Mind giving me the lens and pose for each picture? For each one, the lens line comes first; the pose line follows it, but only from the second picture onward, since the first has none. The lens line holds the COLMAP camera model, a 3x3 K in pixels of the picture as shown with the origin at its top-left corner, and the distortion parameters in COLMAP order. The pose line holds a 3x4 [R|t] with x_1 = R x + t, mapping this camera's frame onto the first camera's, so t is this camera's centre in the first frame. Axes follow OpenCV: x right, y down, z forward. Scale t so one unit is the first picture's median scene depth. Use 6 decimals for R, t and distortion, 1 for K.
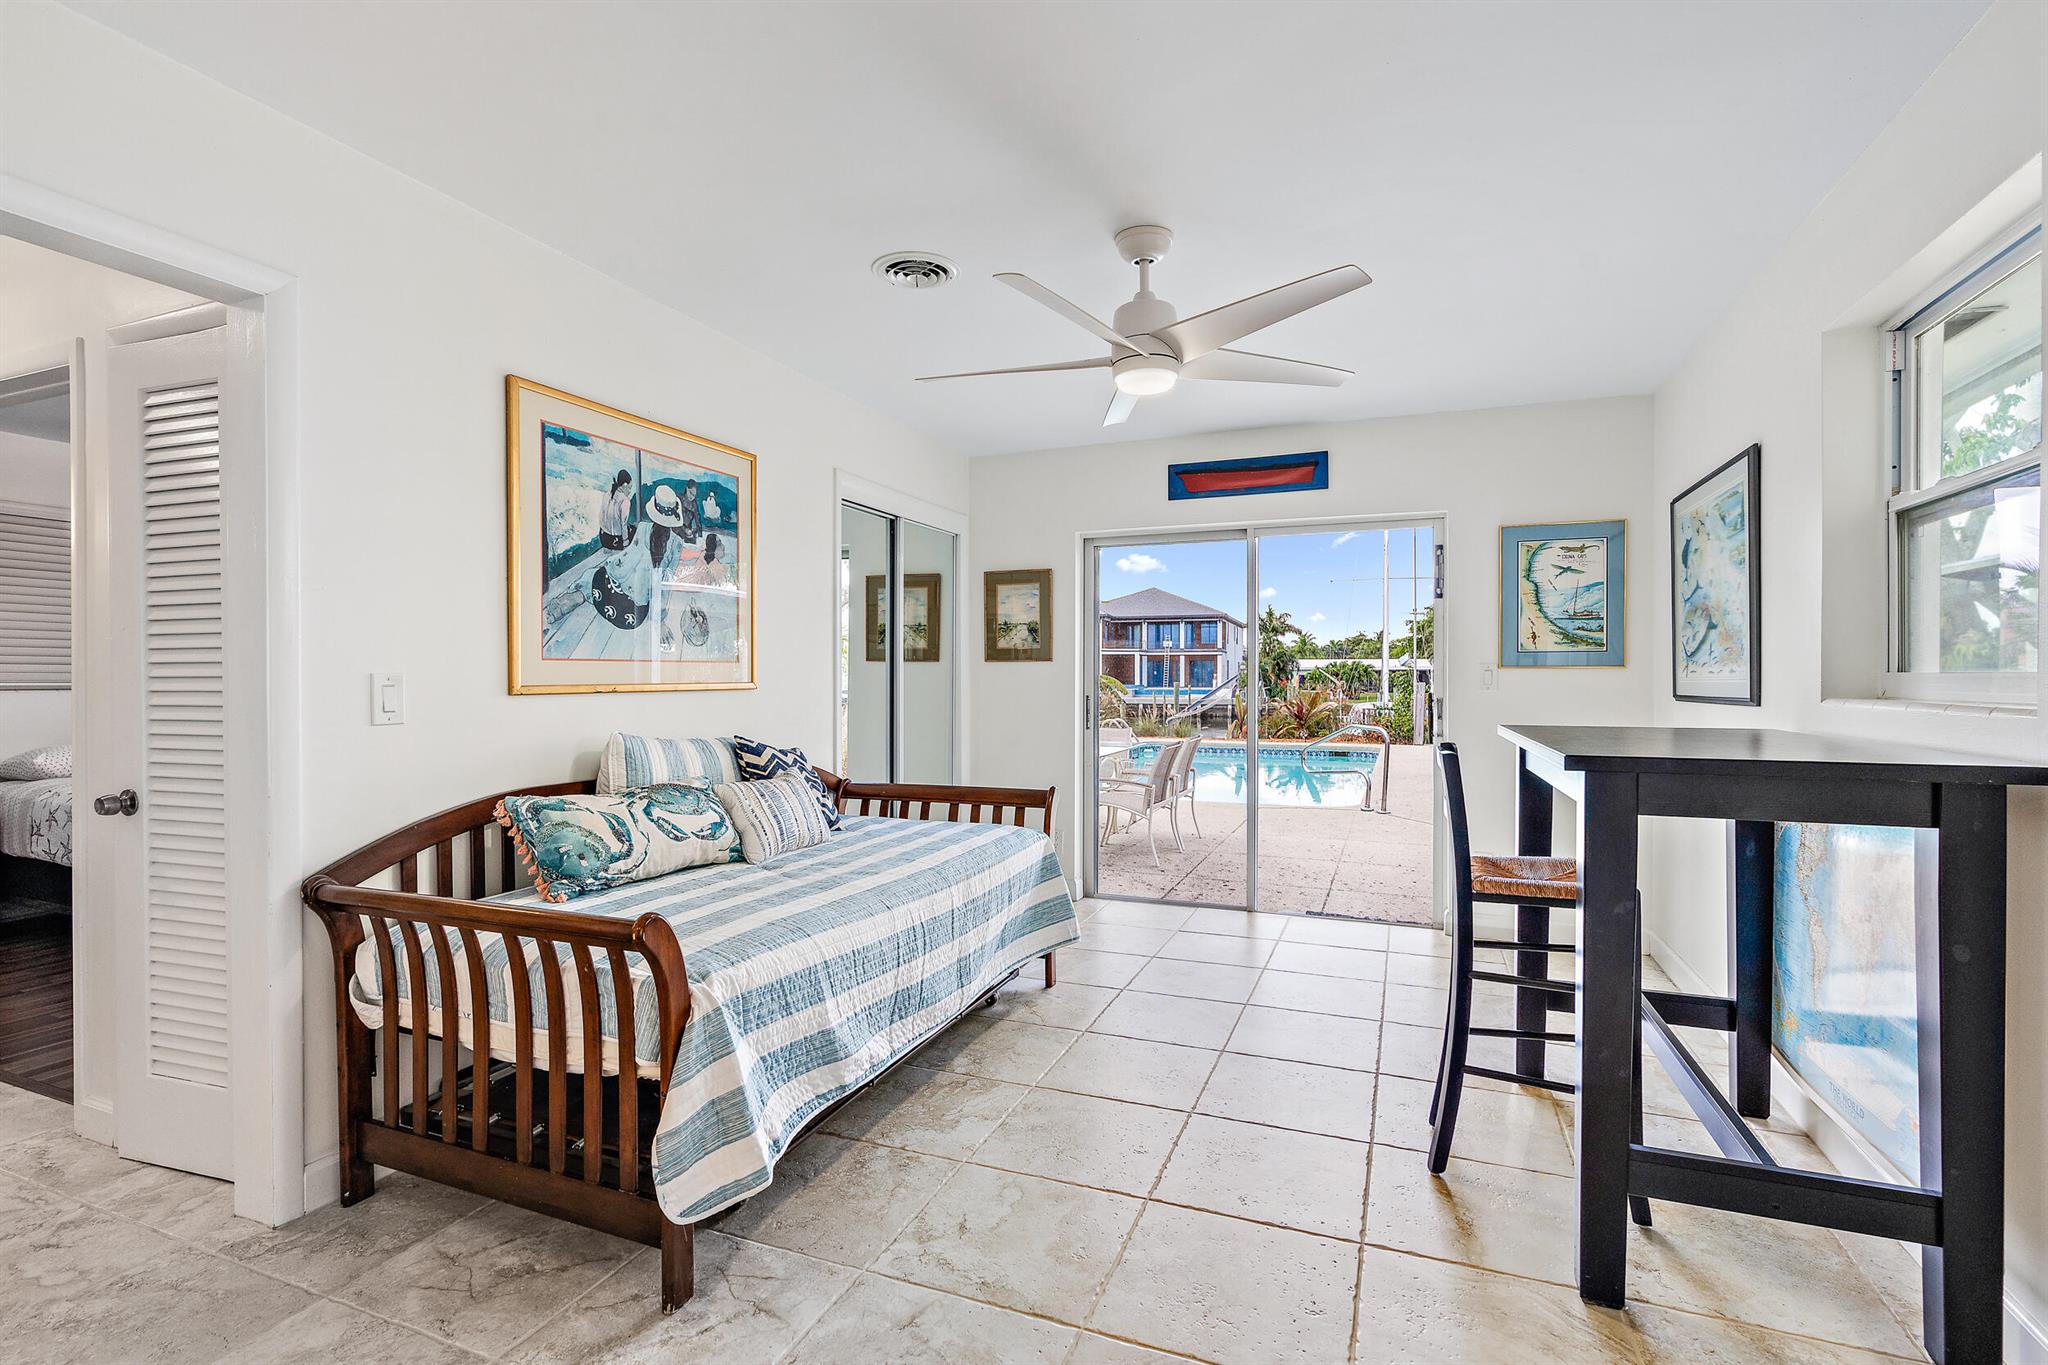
lens RADIAL K [[924.2, 0, 1022.0], [0, 924.2, 677.3], [0, 0, 1]] dist [-0.008120, 0.004173]
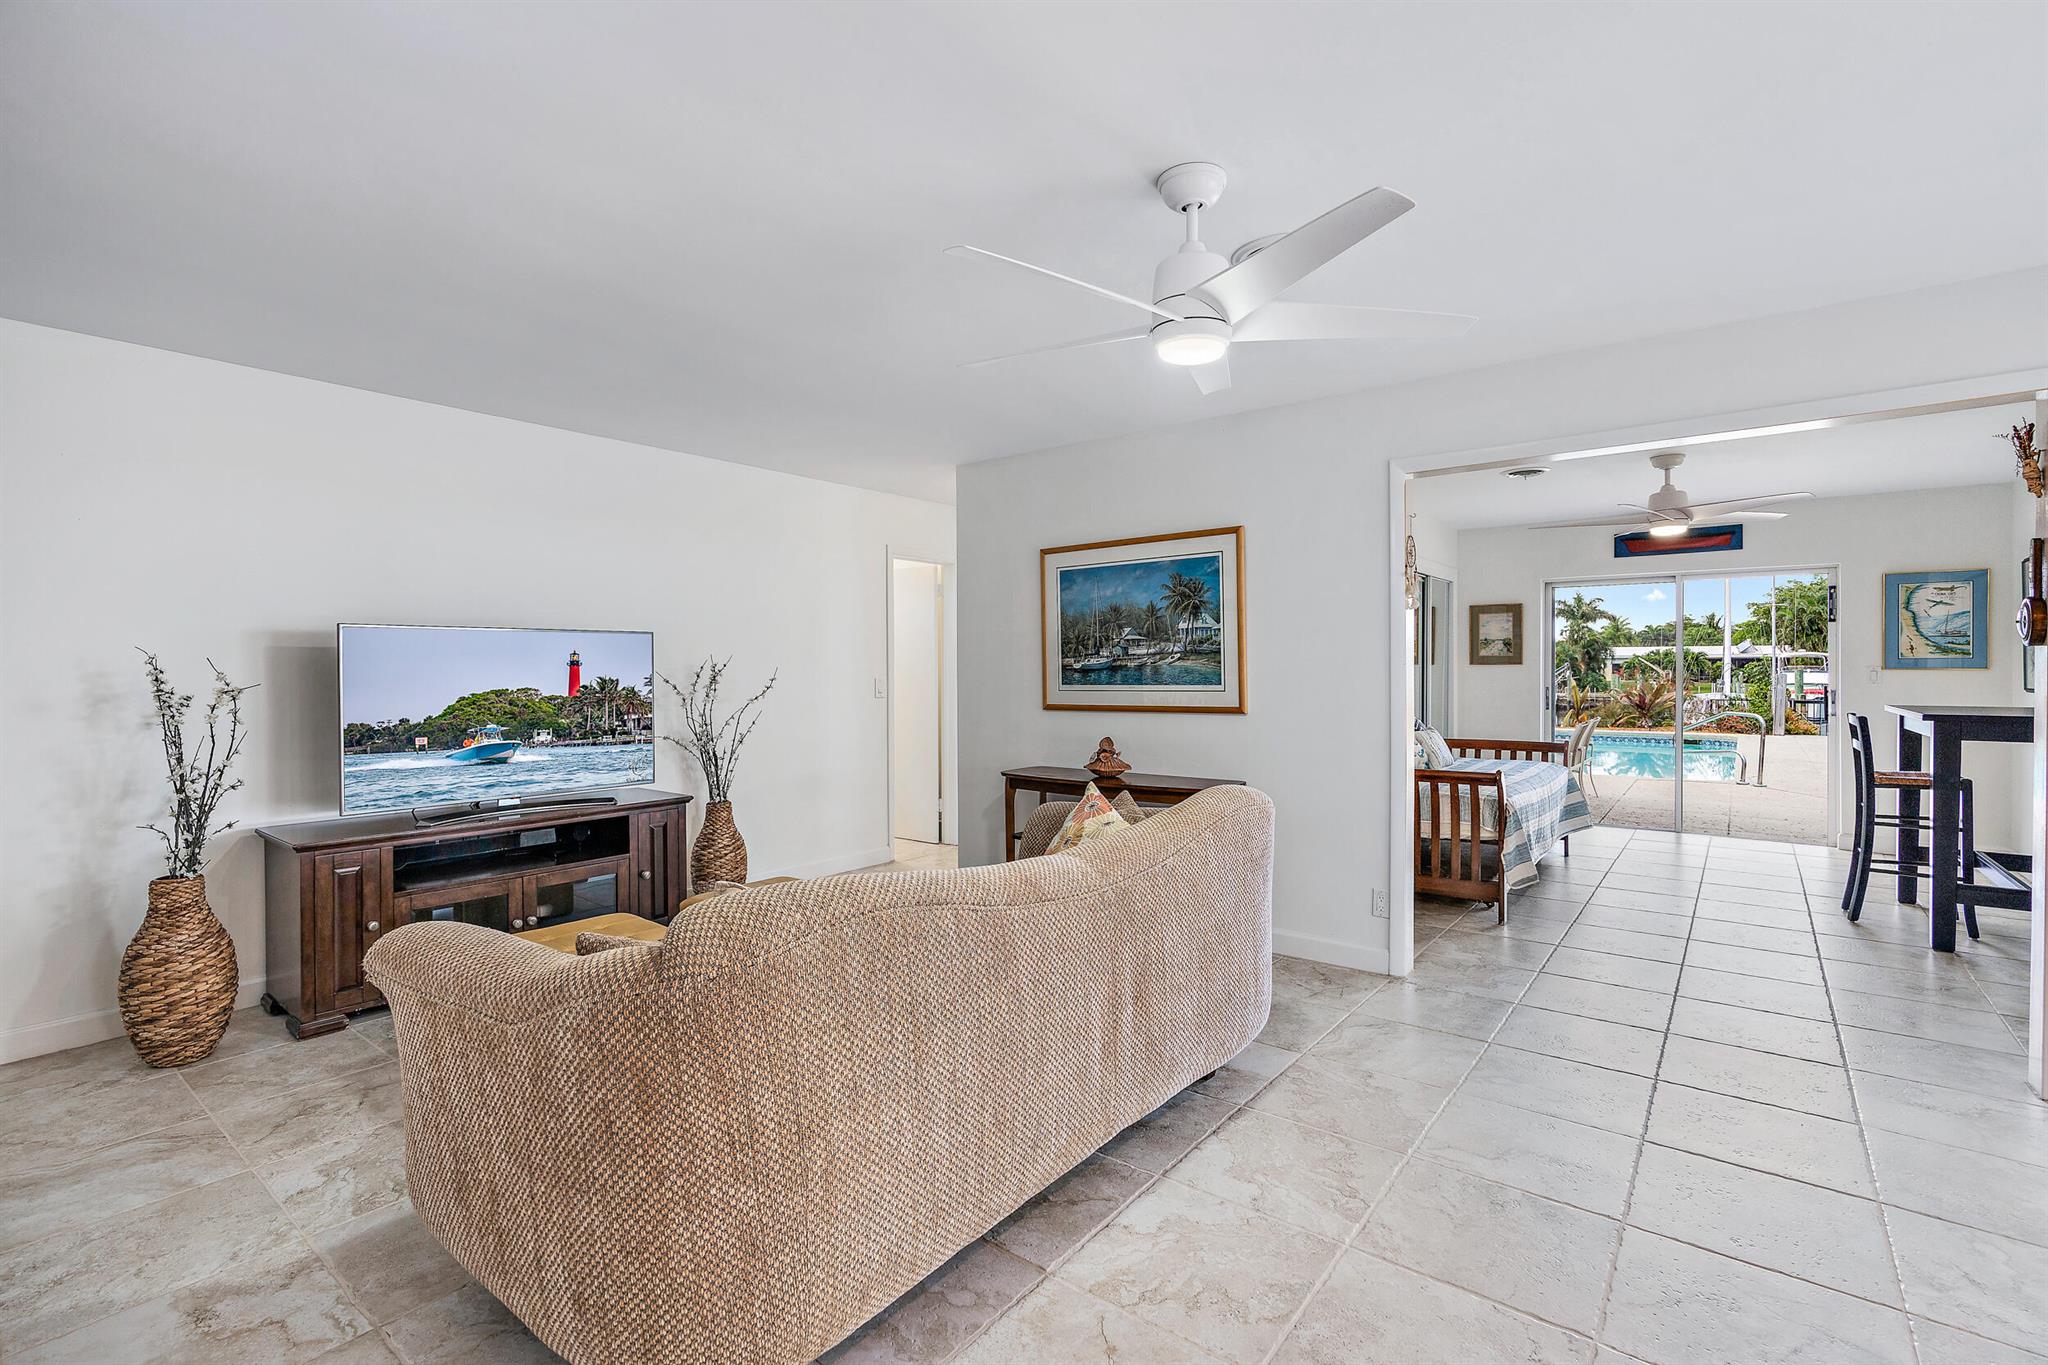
lens RADIAL K [[903.4, 0, 1034.0], [0, 903.4, 668.5], [0, 0, 1]] dist [0.001520, -0.000179]
pose [[0.963878, -0.002839, -0.266330, -0.341565], [0.003365, 0.999993, 0.001520, -0.015509], [0.266324, -0.002362, 0.963881, -0.635519]]
